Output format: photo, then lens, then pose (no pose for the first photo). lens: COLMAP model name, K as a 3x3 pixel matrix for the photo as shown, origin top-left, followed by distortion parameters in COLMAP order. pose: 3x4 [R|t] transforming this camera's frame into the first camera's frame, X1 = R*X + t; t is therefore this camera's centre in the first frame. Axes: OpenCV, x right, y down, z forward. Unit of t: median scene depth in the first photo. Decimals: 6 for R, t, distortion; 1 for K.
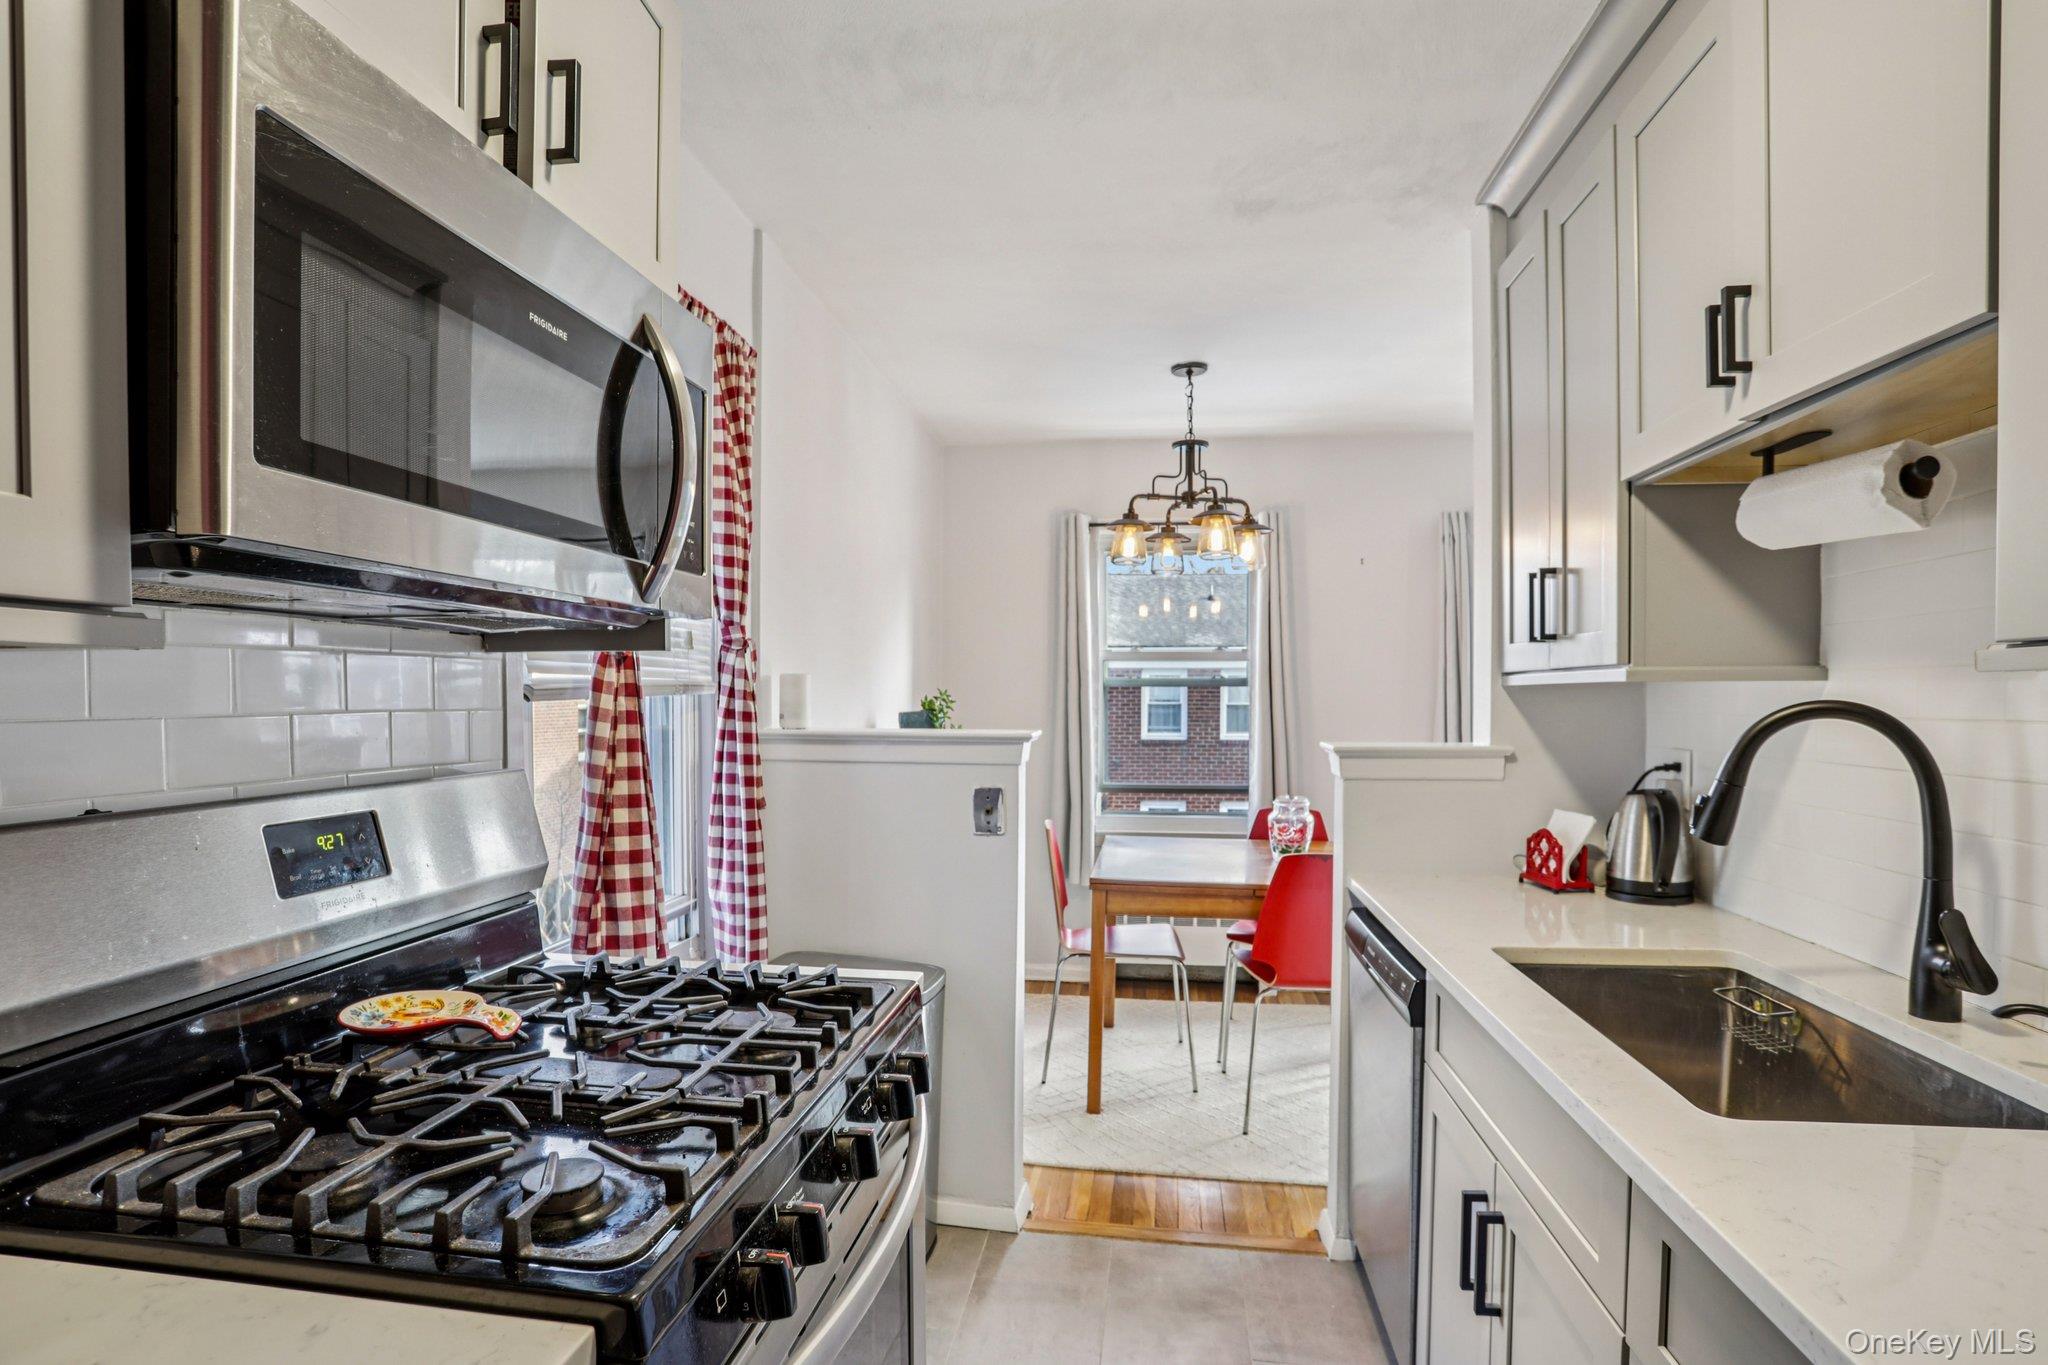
lens RADIAL K [[1006.4, 0, 1010.1], [0, 1006.4, 715.1], [0, 0, 1]] dist [-0.075644, 0.035579]
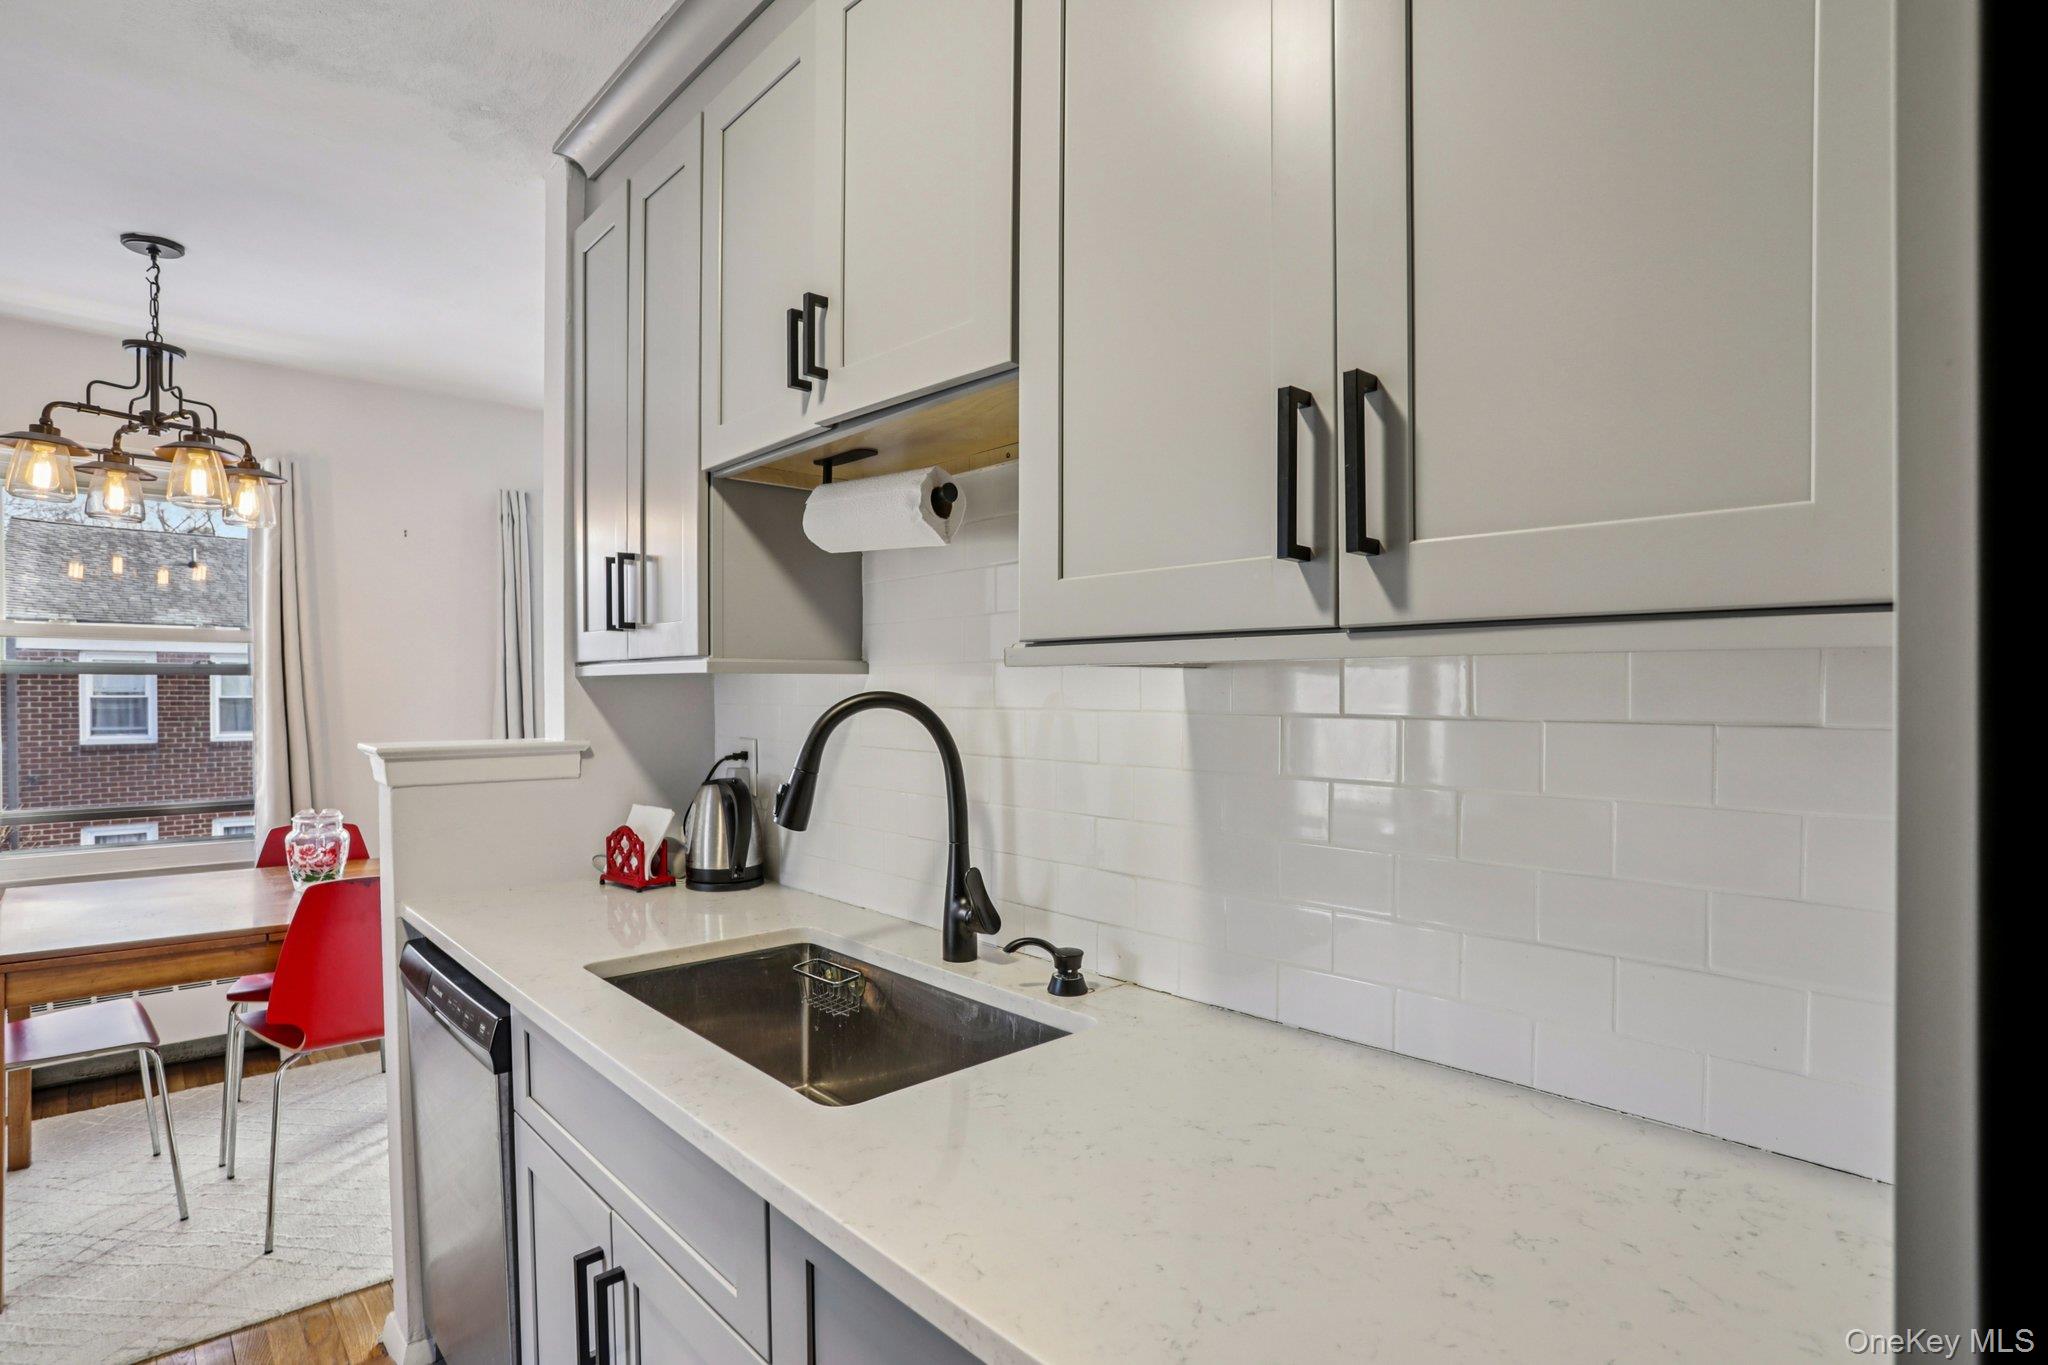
lens RADIAL K [[1006.4, 0, 1010.1], [0, 1006.4, 715.1], [0, 0, 1]] dist [-0.075644, 0.035579]
pose [[0.625009, -0.017091, 0.780431, 0.024590], [0.011063, 0.999854, 0.013036, -0.000954], [-0.780539, 0.000487, 0.625106, 0.108946]]
